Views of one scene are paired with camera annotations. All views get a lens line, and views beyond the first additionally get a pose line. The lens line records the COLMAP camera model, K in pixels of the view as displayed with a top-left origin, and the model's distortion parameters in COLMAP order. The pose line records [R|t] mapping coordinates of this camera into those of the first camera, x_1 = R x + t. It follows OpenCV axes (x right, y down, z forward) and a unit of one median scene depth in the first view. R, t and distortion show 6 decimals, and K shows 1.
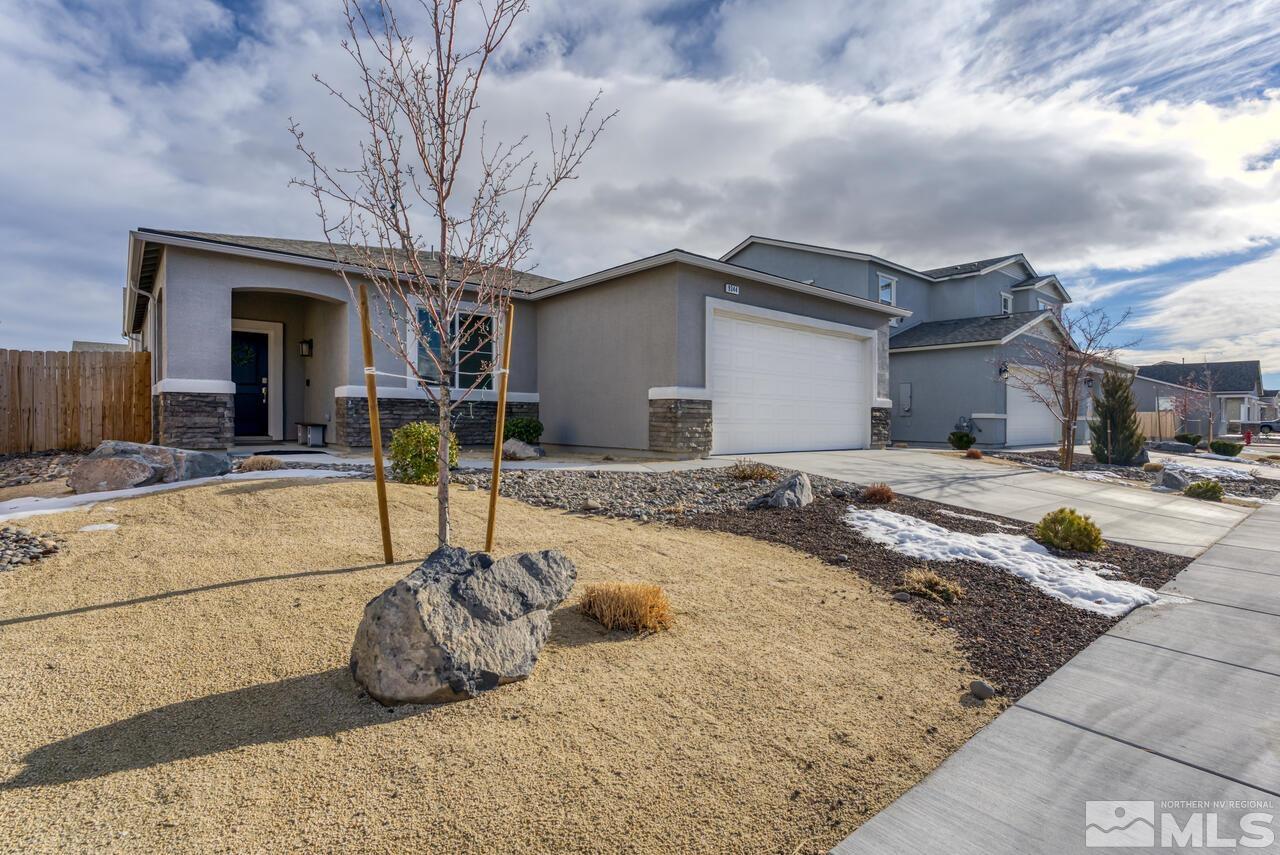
lens RADIAL K [[591.1, 0, 640.5], [0, 591.1, 428.3], [0, 0, 1]] dist [0.000044, 0.000000]
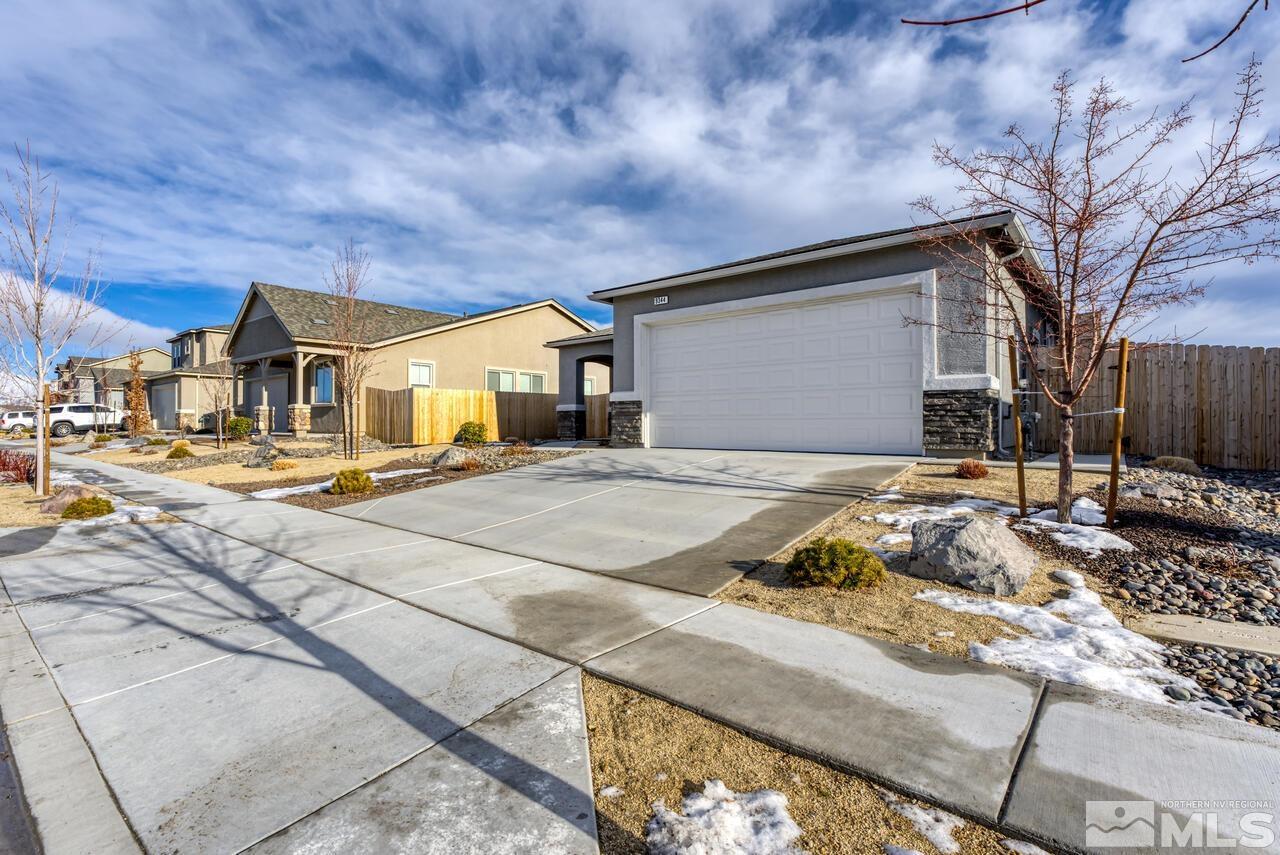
lens RADIAL K [[587.2, 0, 641.0], [0, 587.2, 423.0], [0, 0, 1]] dist [-0.000237, -0.000003]
pose [[0.202876, 0.000805, -0.979204, 1.279695], [0.002257, 0.999997, 0.001289, -0.003612], [0.979202, -0.002471, 0.202874, 0.757483]]
